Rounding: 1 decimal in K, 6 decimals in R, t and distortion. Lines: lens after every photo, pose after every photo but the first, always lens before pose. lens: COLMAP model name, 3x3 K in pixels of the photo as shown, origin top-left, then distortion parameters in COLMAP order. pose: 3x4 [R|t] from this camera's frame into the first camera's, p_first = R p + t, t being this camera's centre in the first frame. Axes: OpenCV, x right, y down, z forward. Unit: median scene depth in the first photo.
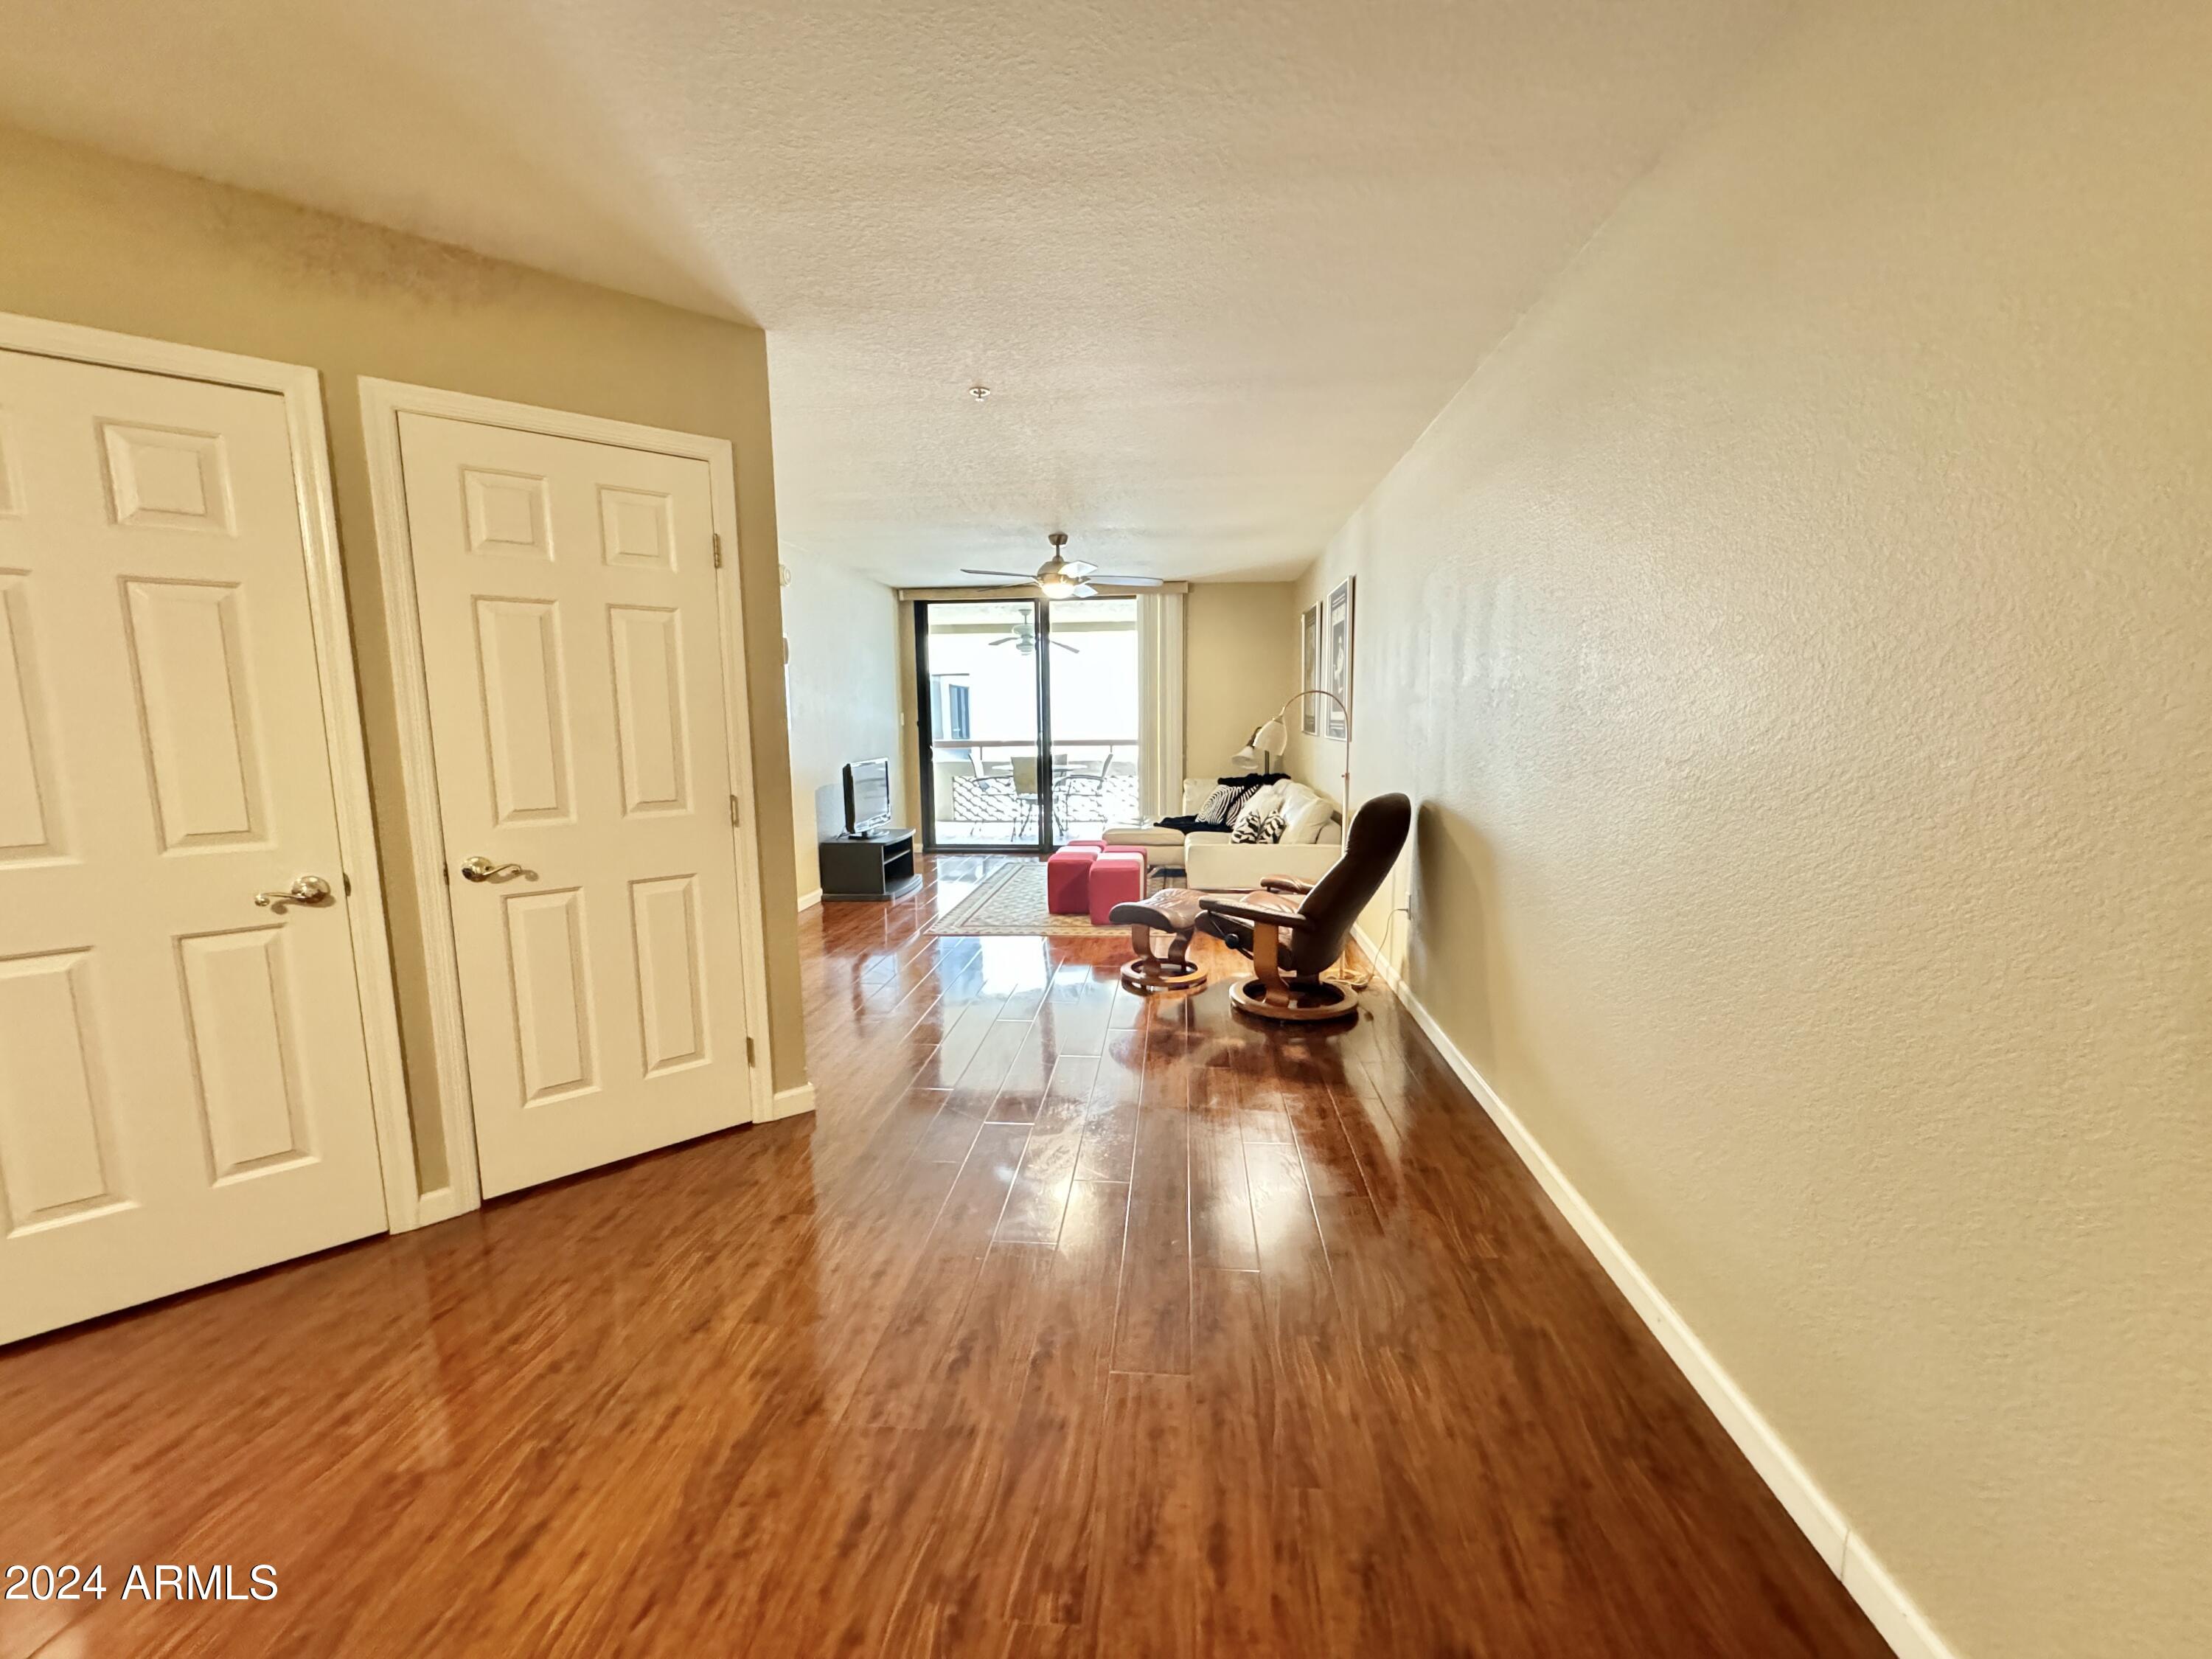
lens RADIAL K [[883.5, 0, 1104.1], [0, 883.5, 828.8], [0, 0, 1]] dist [-0.000577, 0.000487]
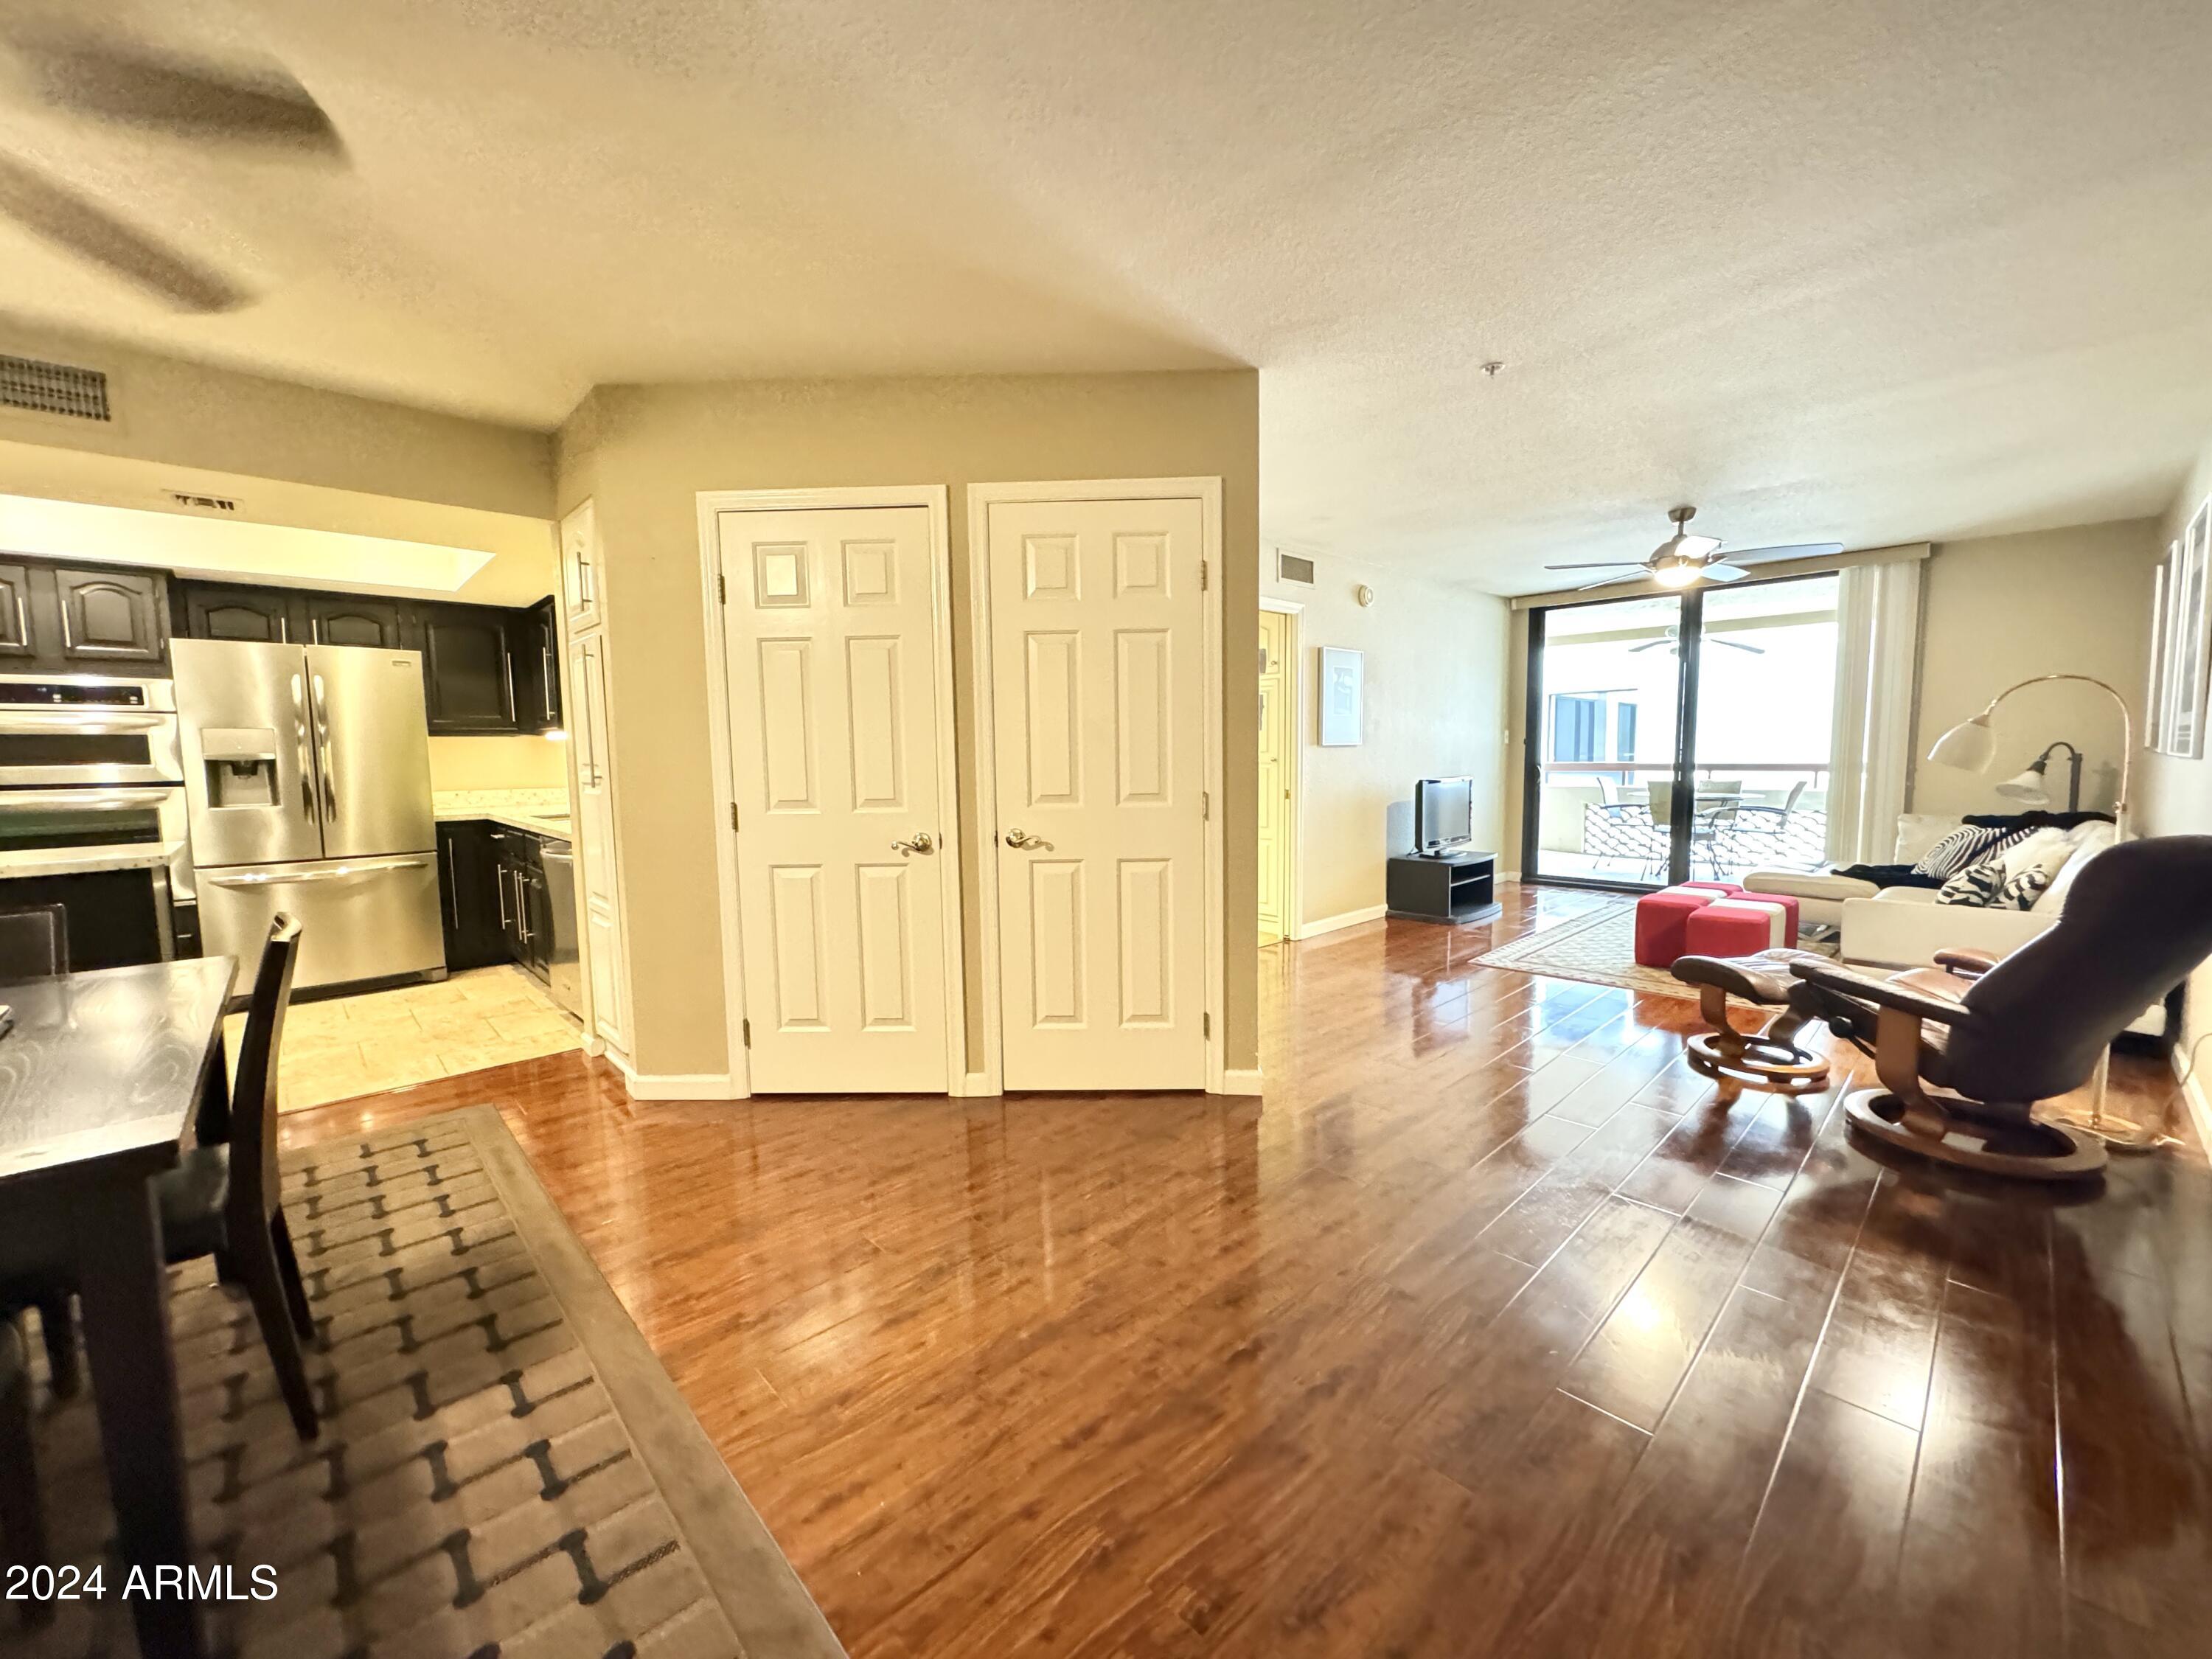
lens RADIAL K [[883.5, 0, 1104.1], [0, 883.5, 828.8], [0, 0, 1]] dist [-0.000577, 0.000487]
pose [[0.749419, 0.058732, -0.659487, 0.231300], [-0.078415, 0.996921, -0.000326, 0.019354], [0.657437, 0.051958, 0.751716, 0.081790]]
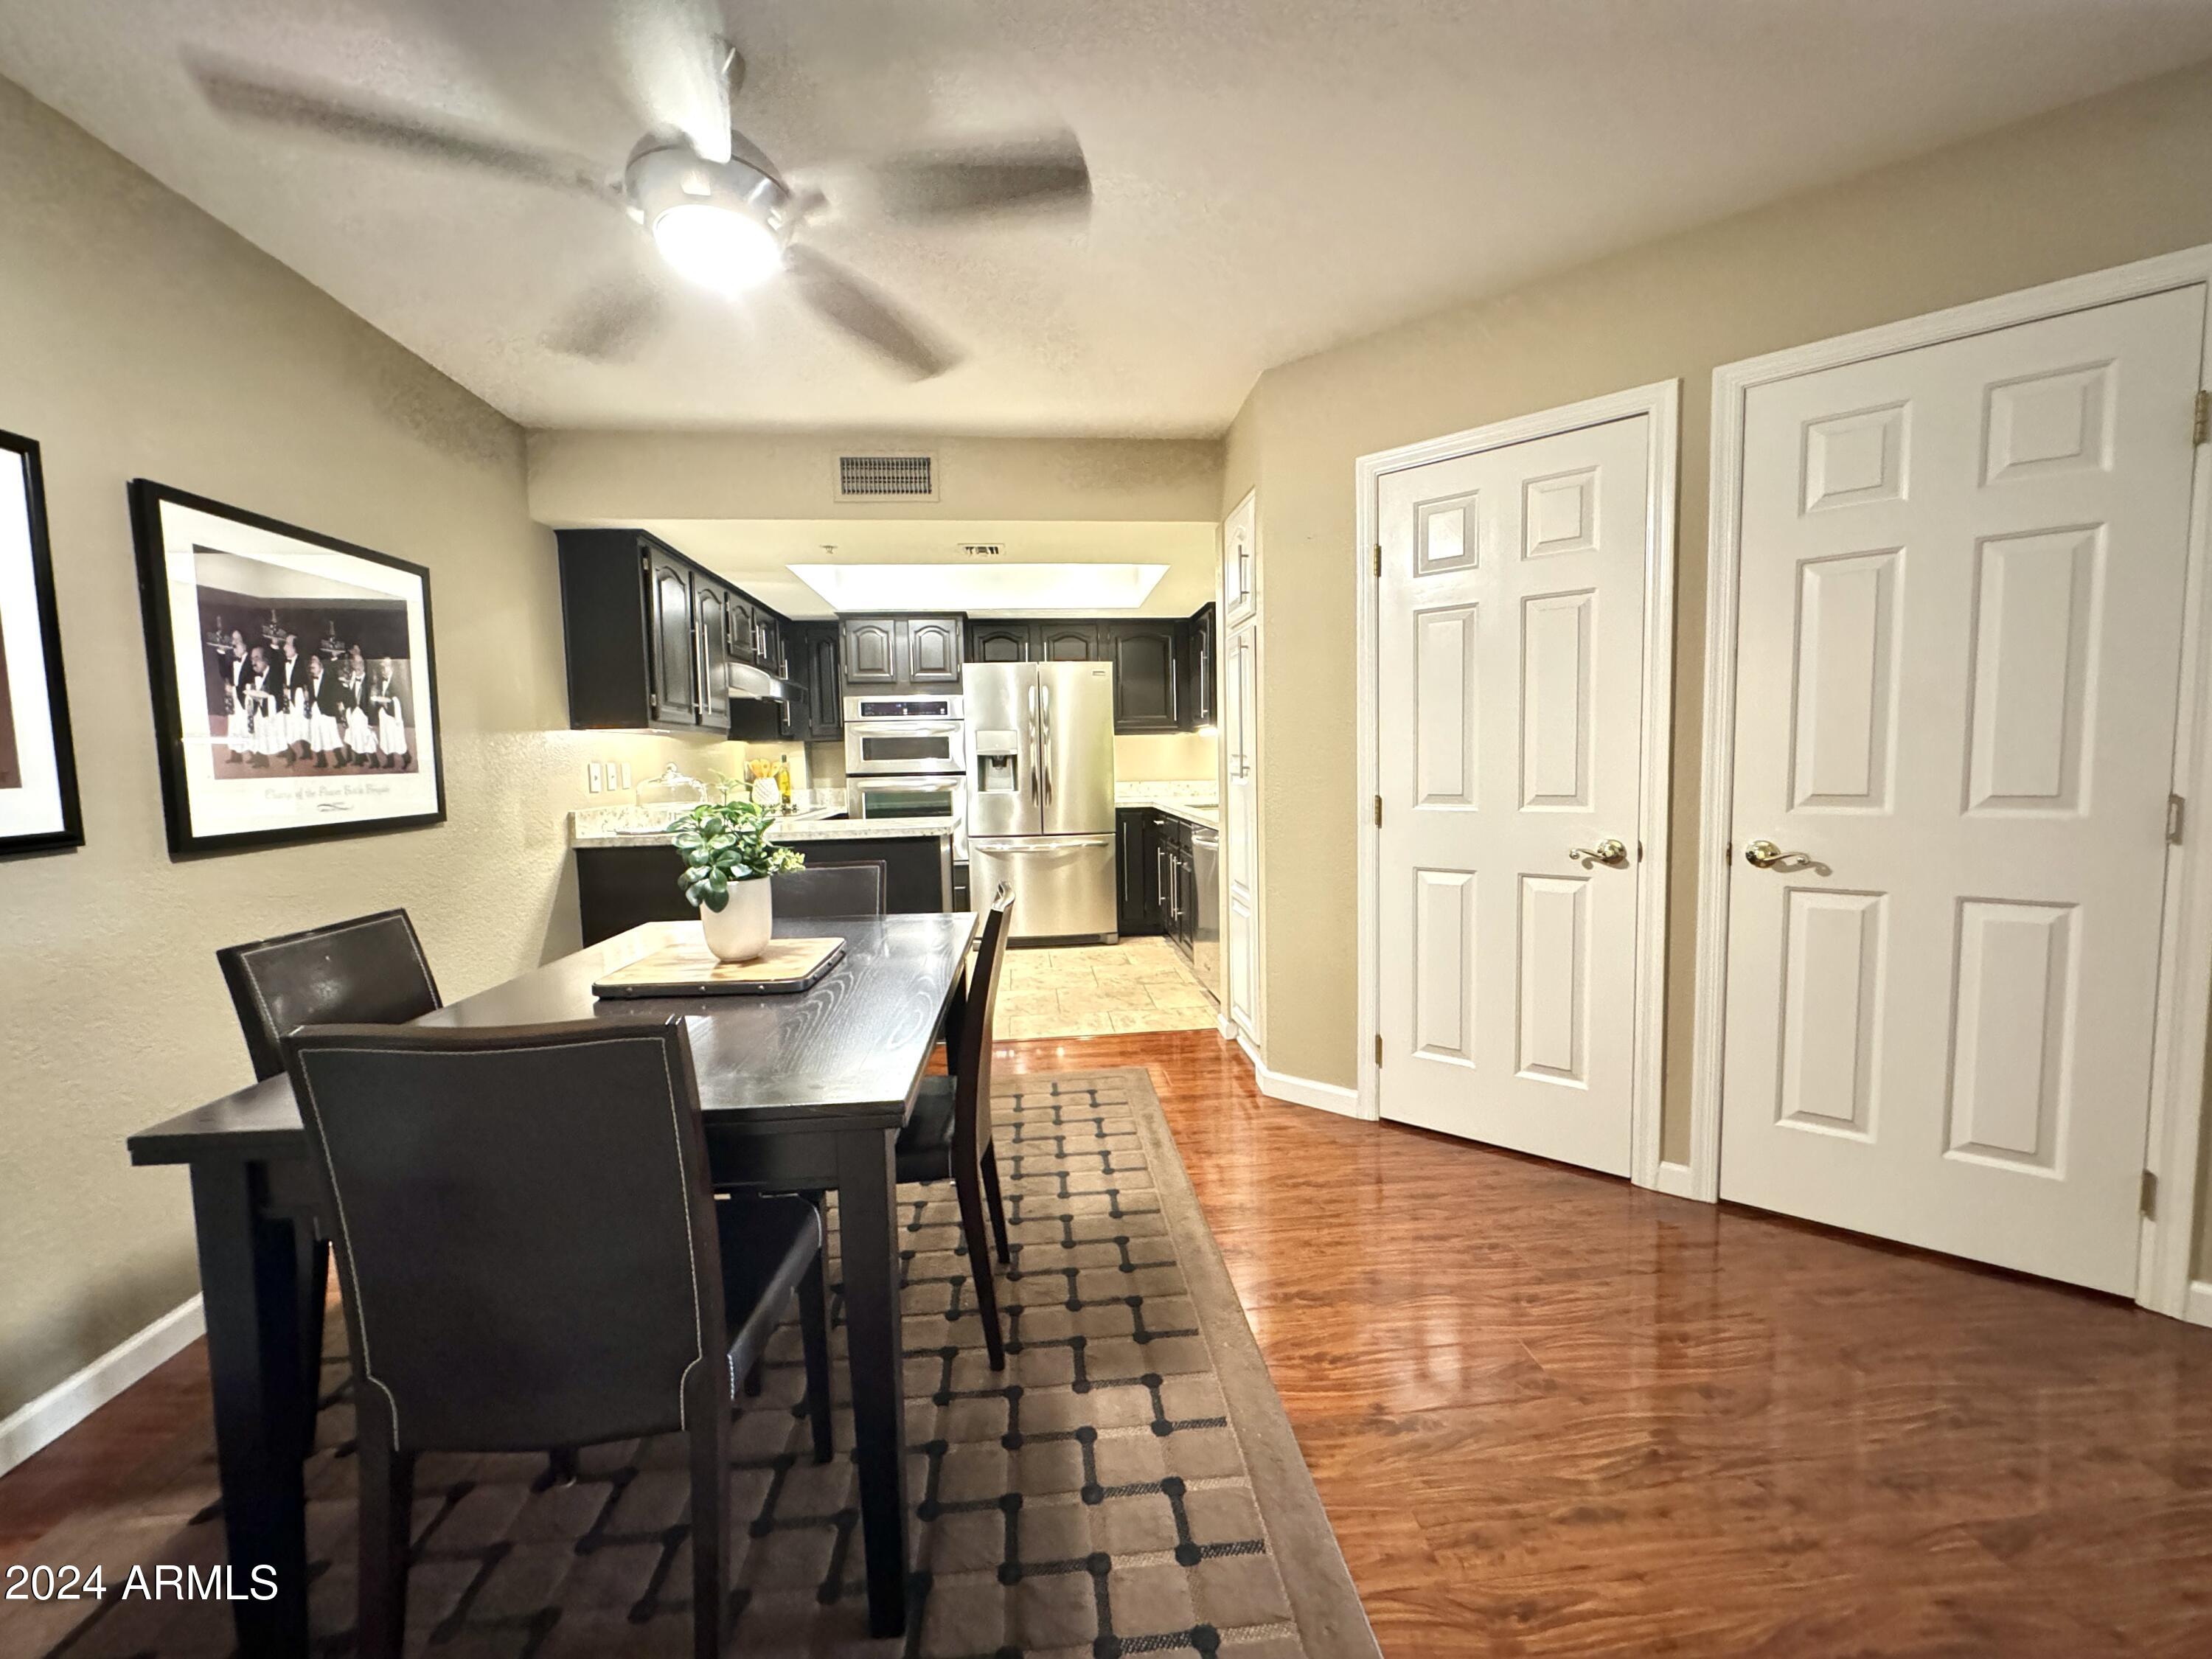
lens RADIAL K [[883.5, 0, 1104.1], [0, 883.5, 828.8], [0, 0, 1]] dist [-0.000577, 0.000487]
pose [[0.184200, 0.083266, -0.979356, 0.073588], [-0.106014, 0.992275, 0.064425, 0.028981], [0.977155, 0.091958, 0.191604, 0.114900]]
